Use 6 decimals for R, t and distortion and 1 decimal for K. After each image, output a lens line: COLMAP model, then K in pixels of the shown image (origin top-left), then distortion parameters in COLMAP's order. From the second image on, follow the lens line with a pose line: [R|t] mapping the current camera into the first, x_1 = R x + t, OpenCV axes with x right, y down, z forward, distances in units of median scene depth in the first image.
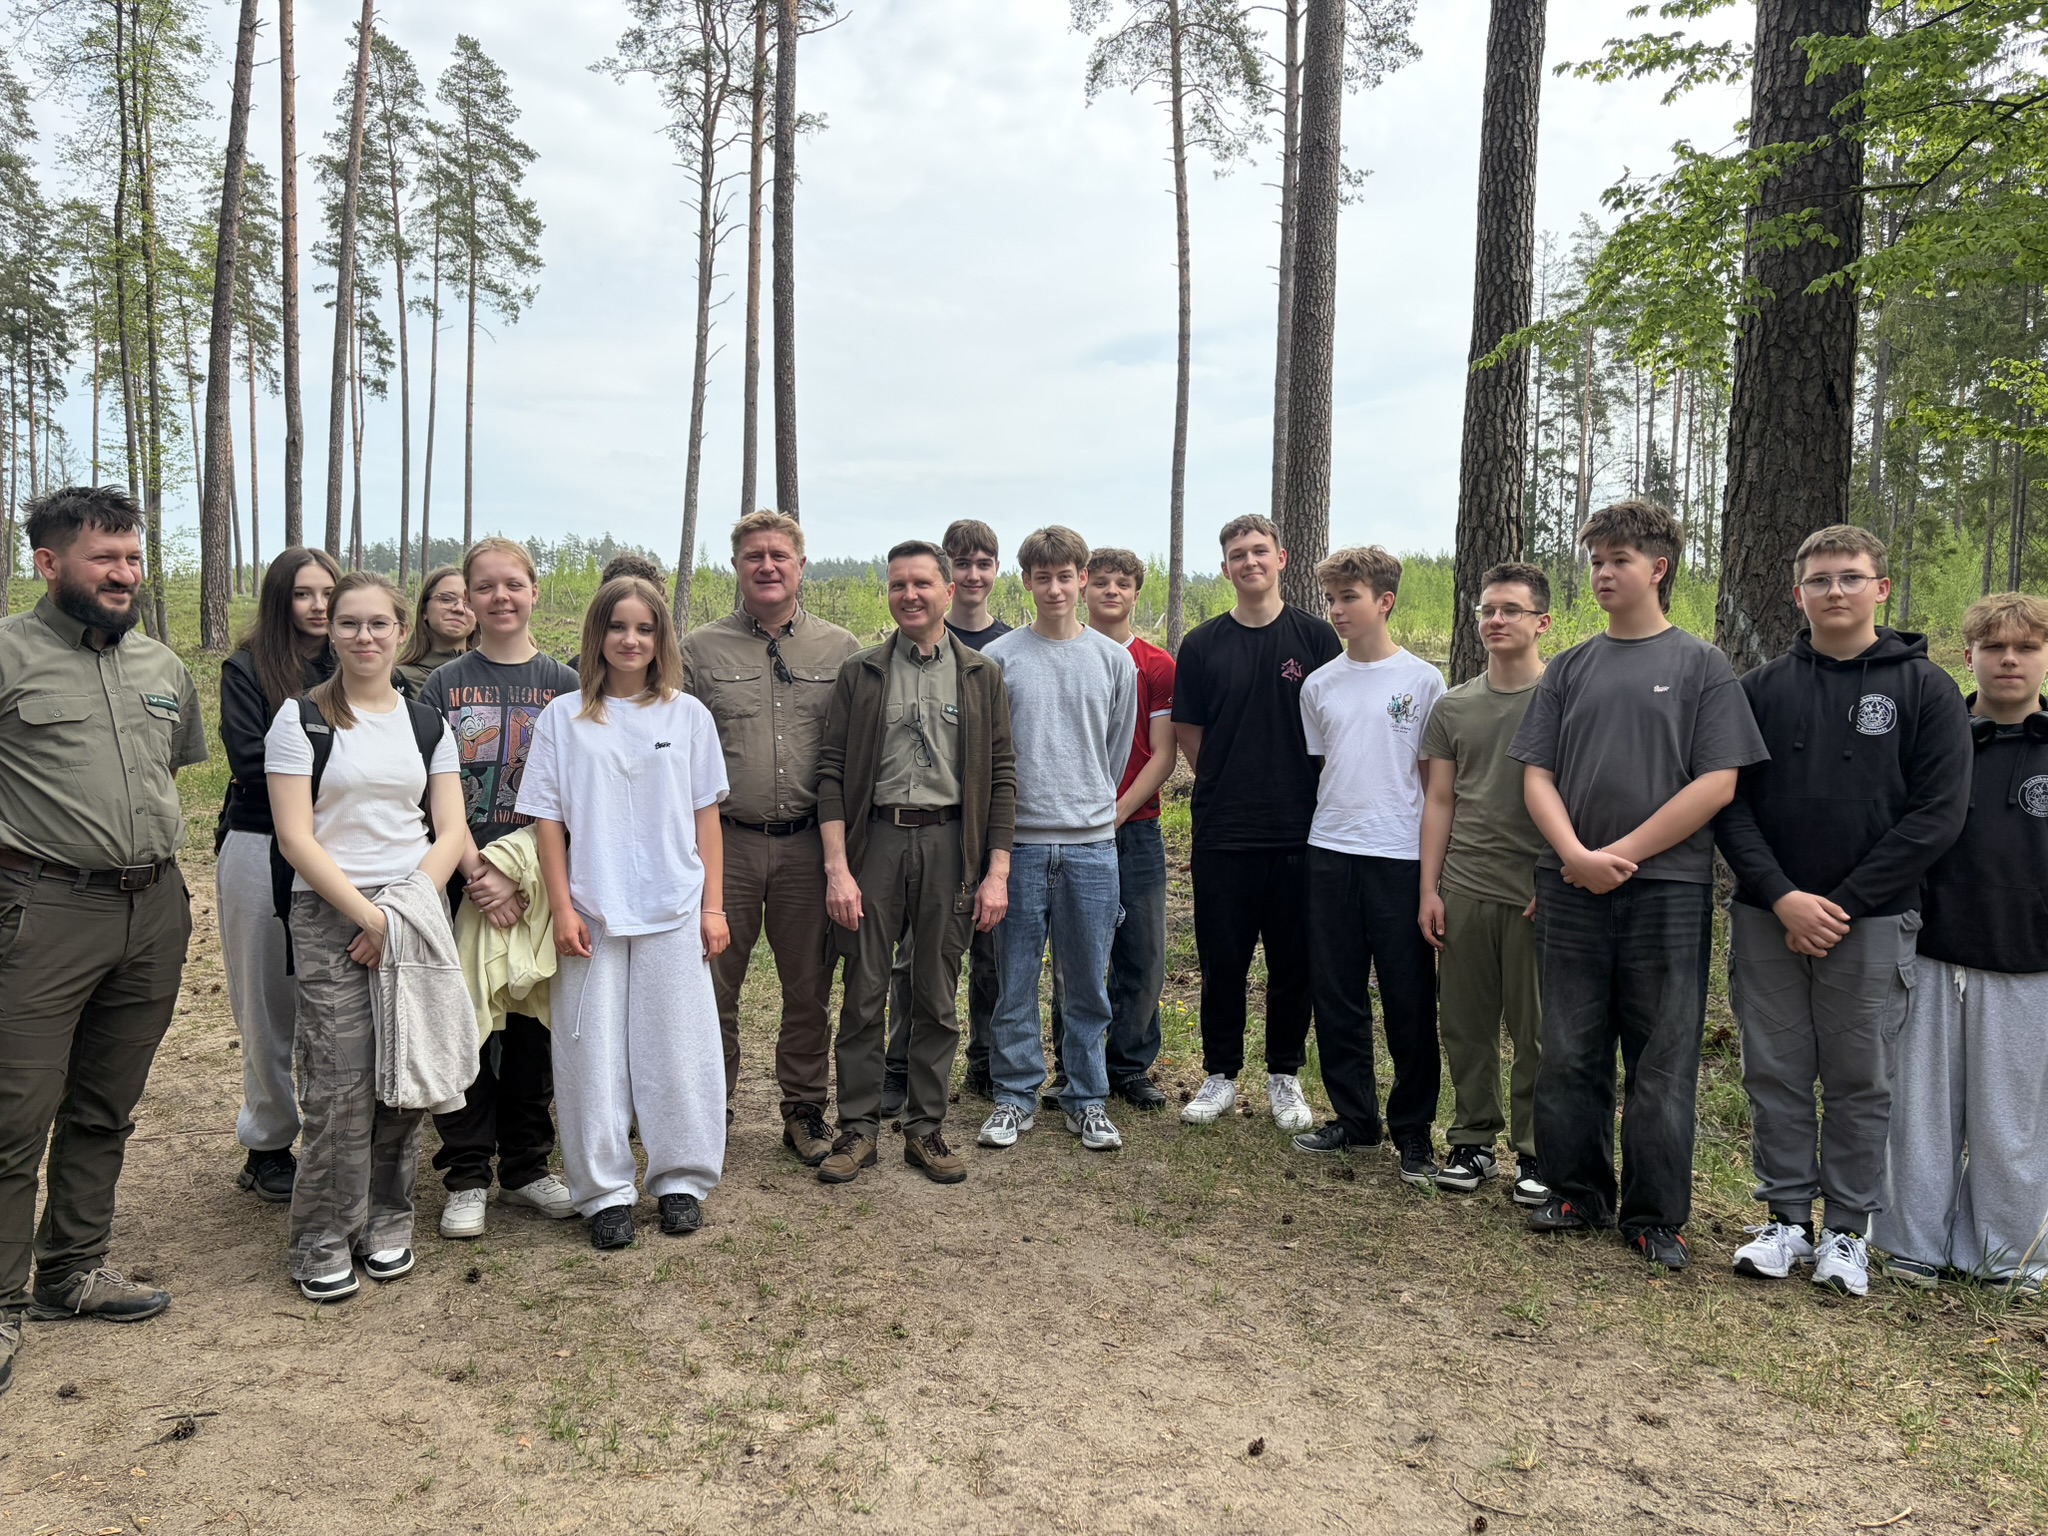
lens RADIAL K [[1520.4, 0, 1025.3], [0, 1520.4, 765.9], [0, 0, 1]] dist [0.001505, -0.022926]
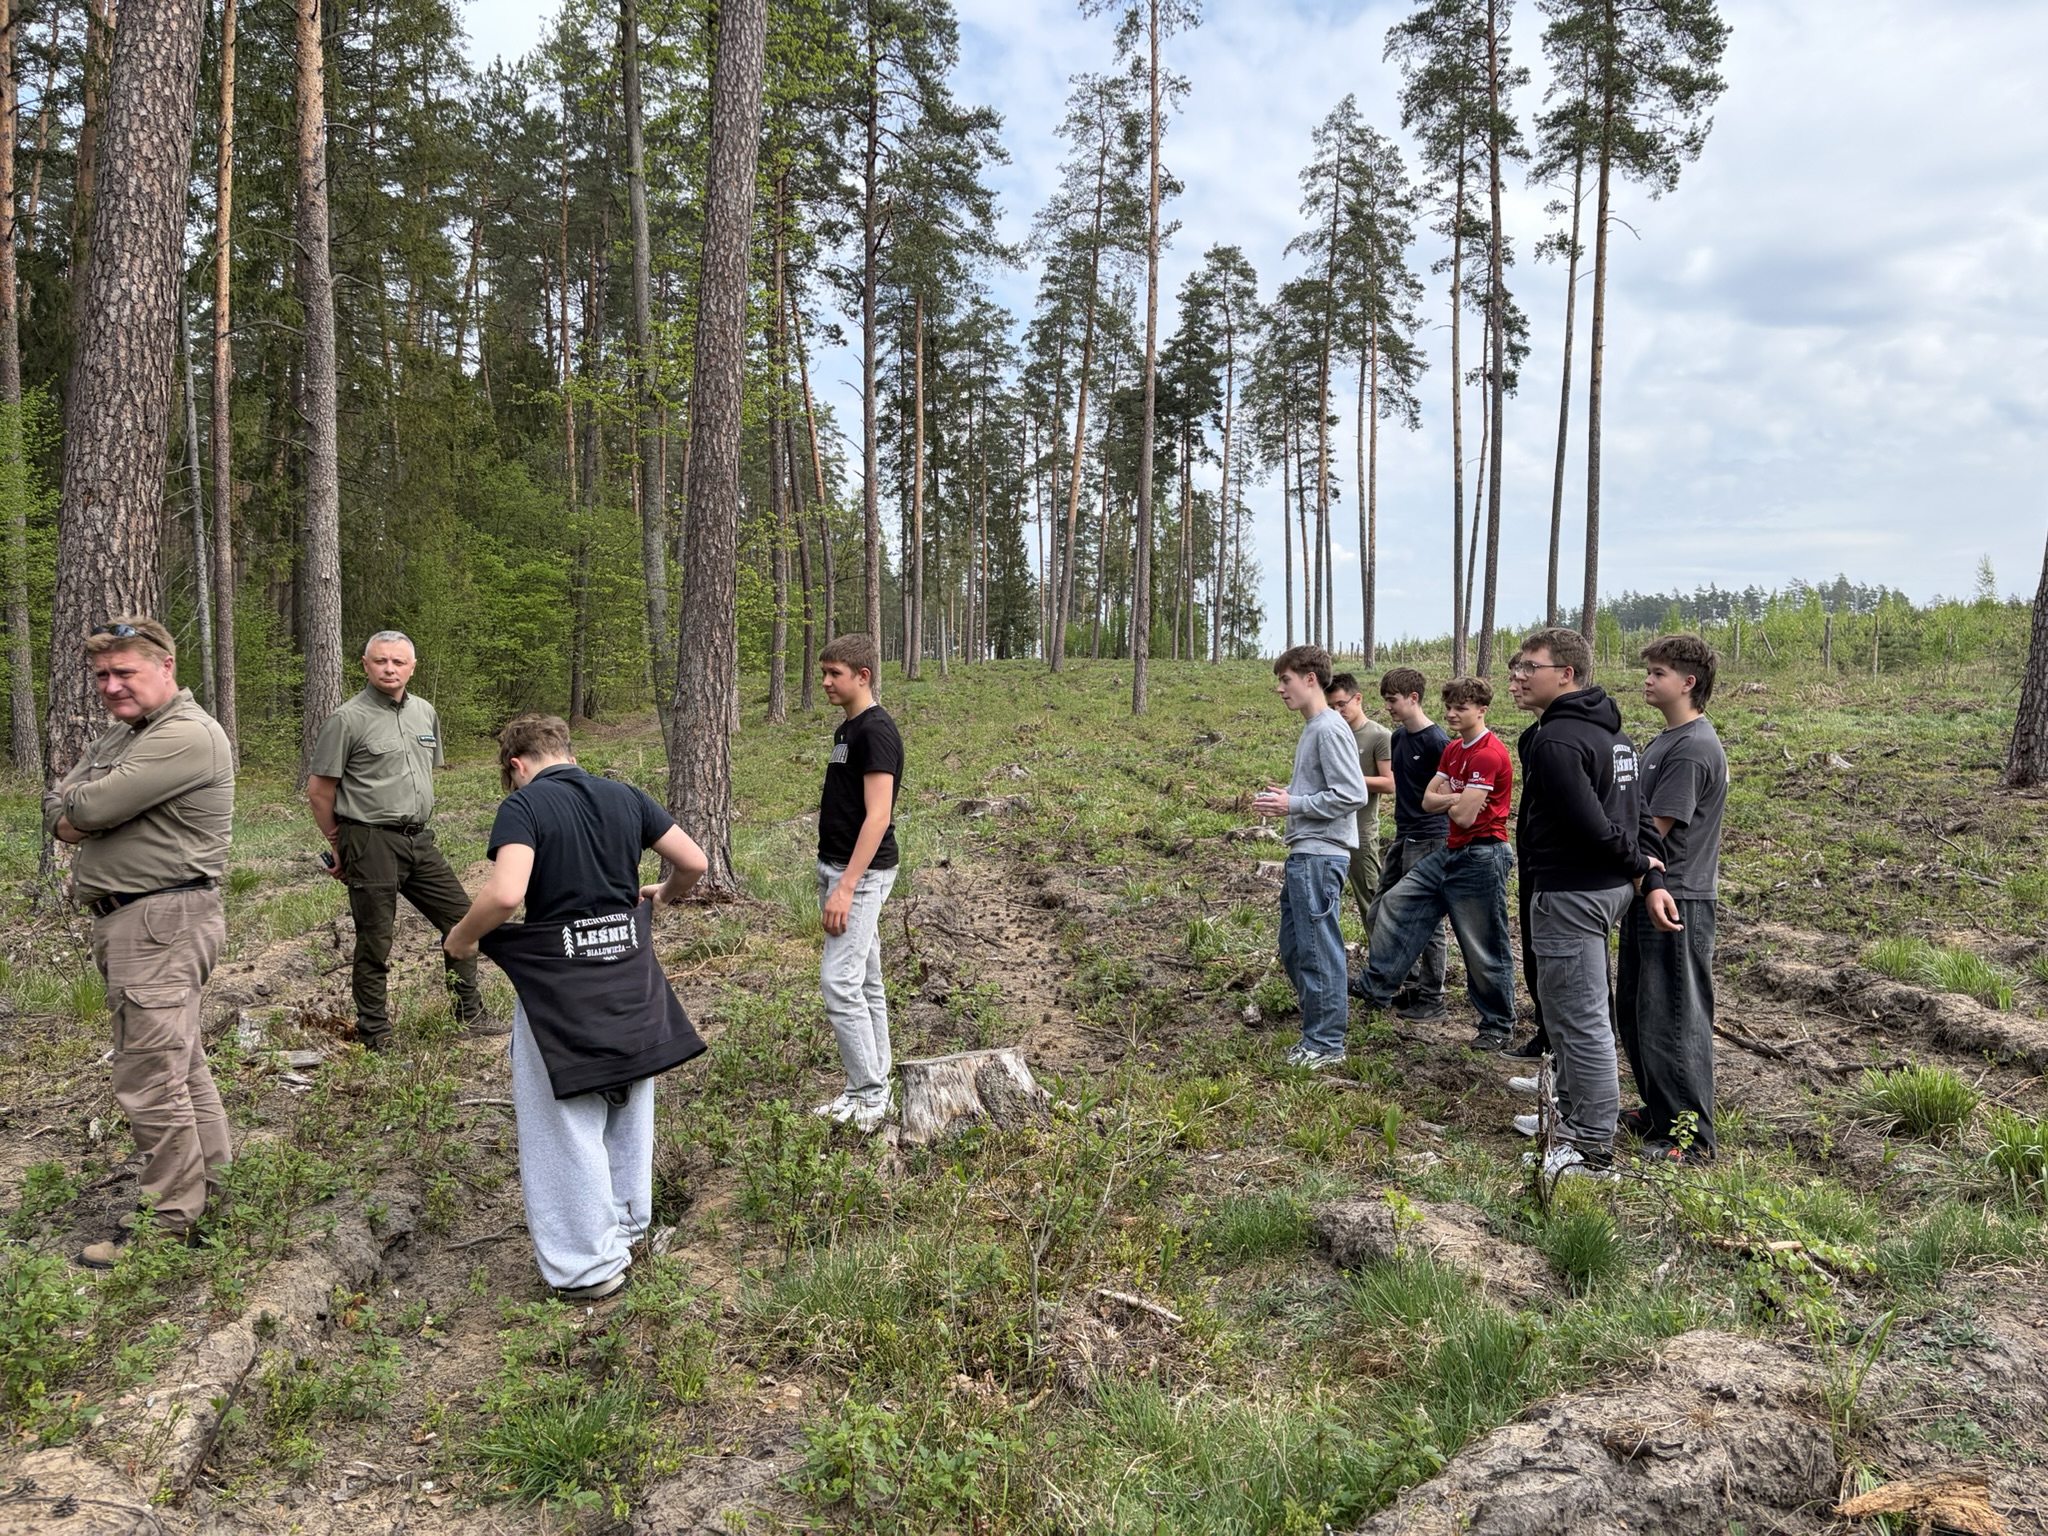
lens RADIAL K [[1493.9, 0, 1054.6], [0, 1493.9, 774.7], [0, 0, 1]] dist [0.004810, -0.025099]
pose [[0.730111, 0.020440, -0.683022, -0.084456], [-0.050150, 0.998460, -0.023728, -0.029272], [0.681485, 0.051577, 0.730012, 0.329829]]
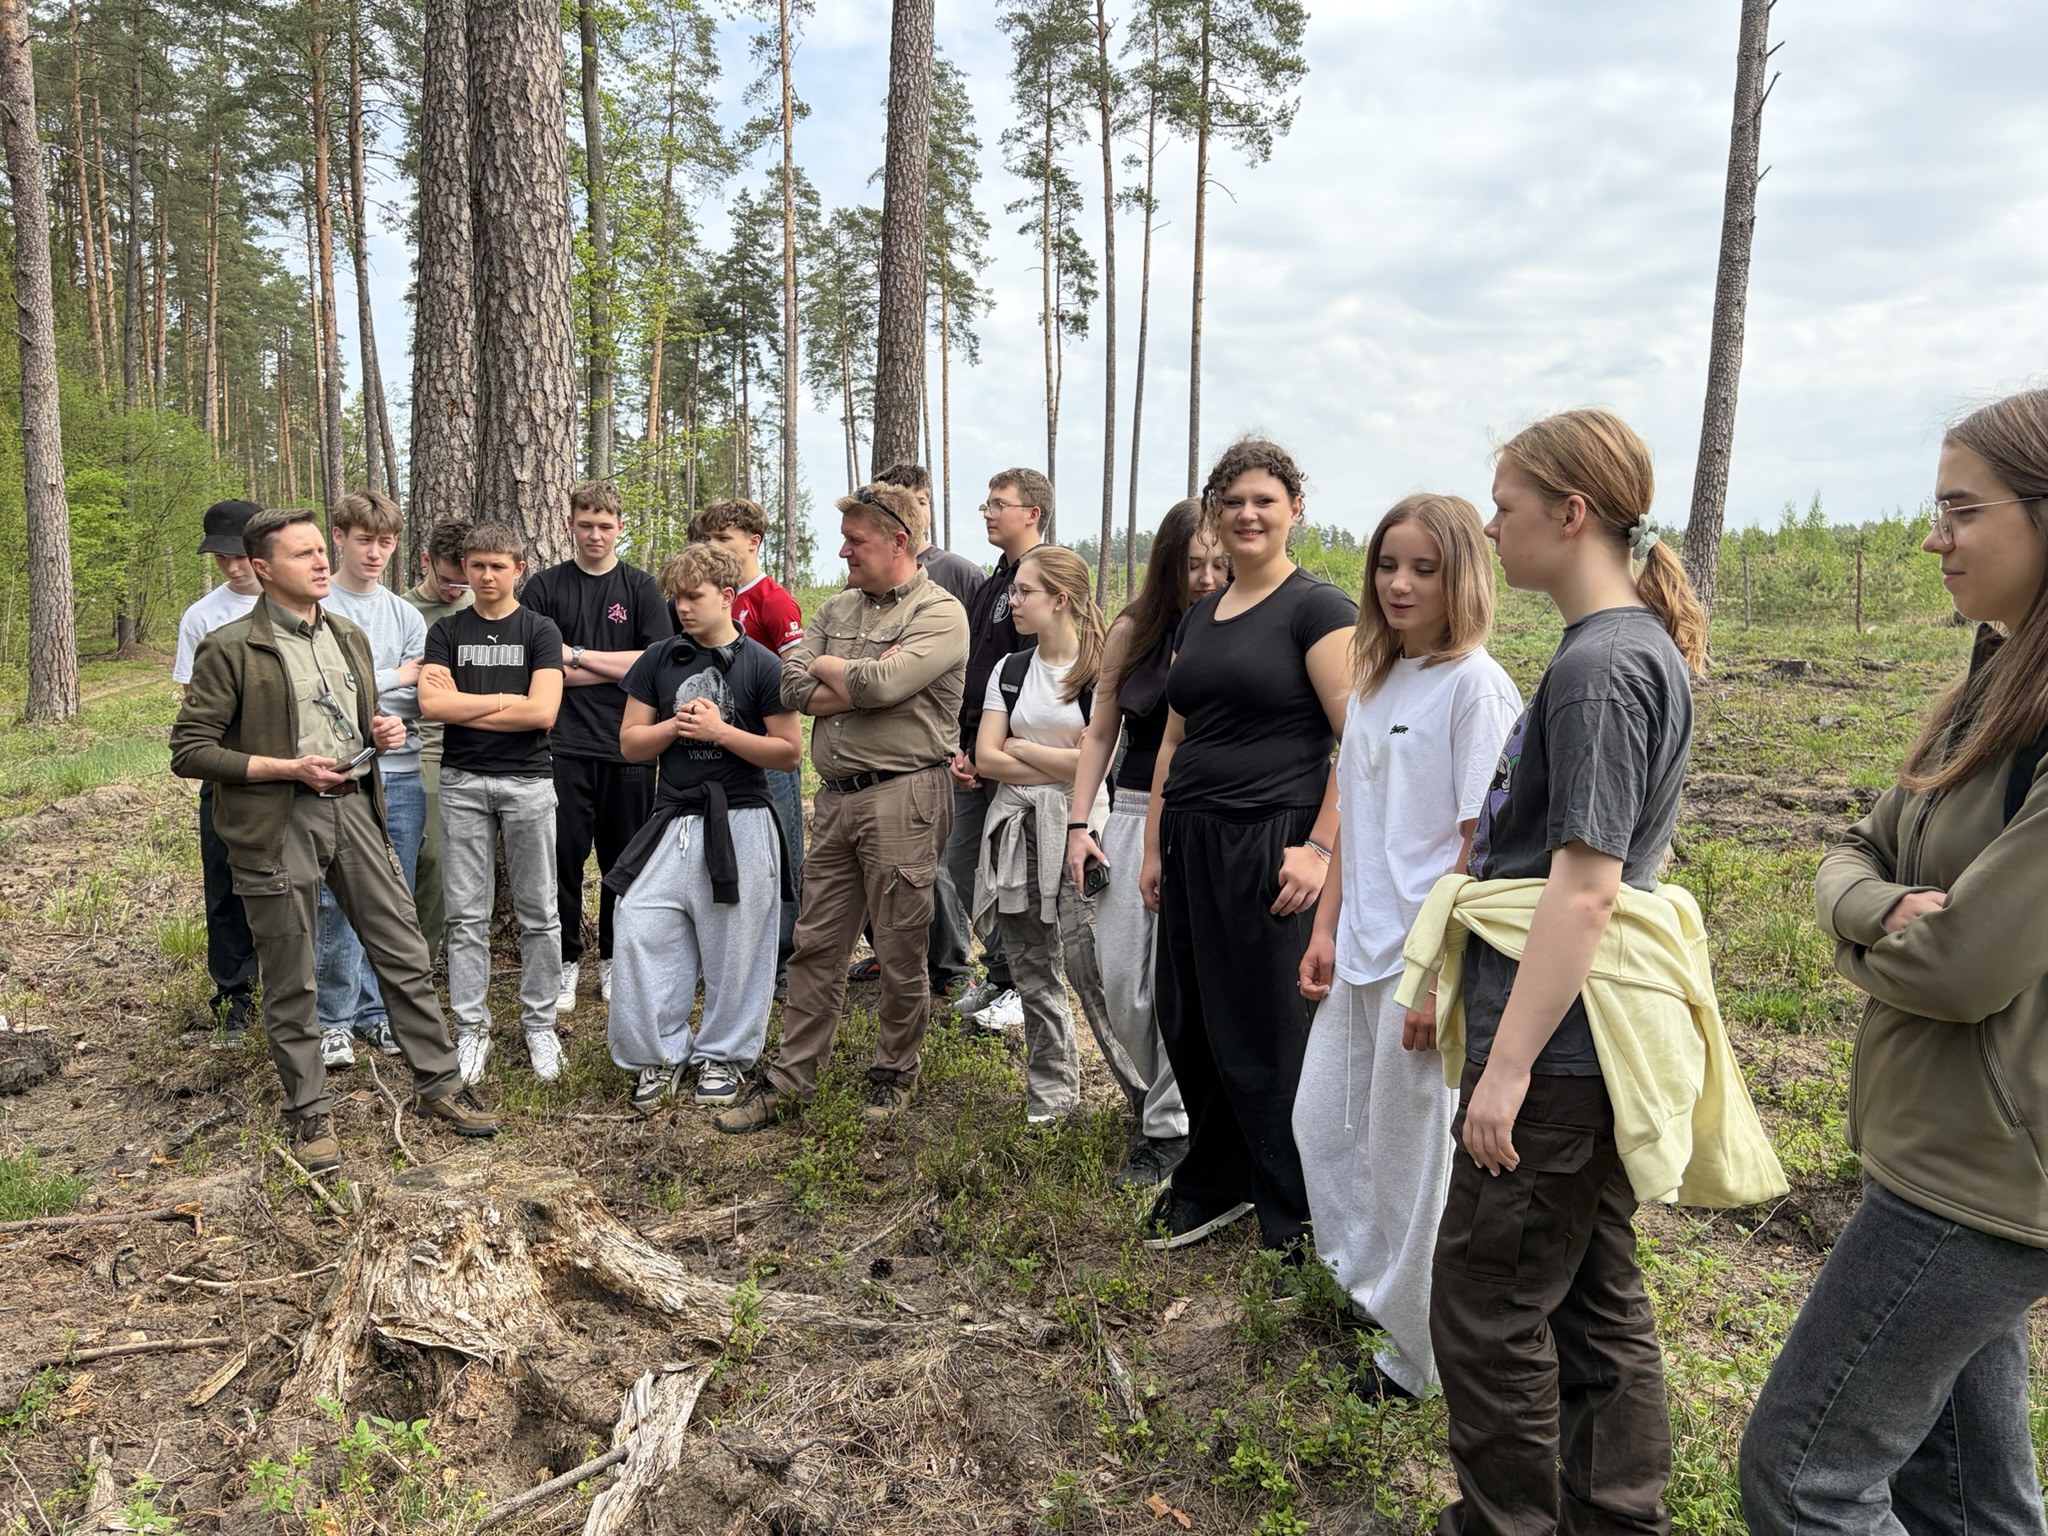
lens RADIAL K [[1520.4, 0, 1025.3], [0, 1520.4, 765.9], [0, 0, 1]] dist [0.001505, -0.022926]
pose [[0.903655, 0.023042, -0.427642, -0.112110], [-0.024072, 0.999706, 0.002998, -0.024148], [0.427585, 0.007584, 0.903943, 0.287094]]
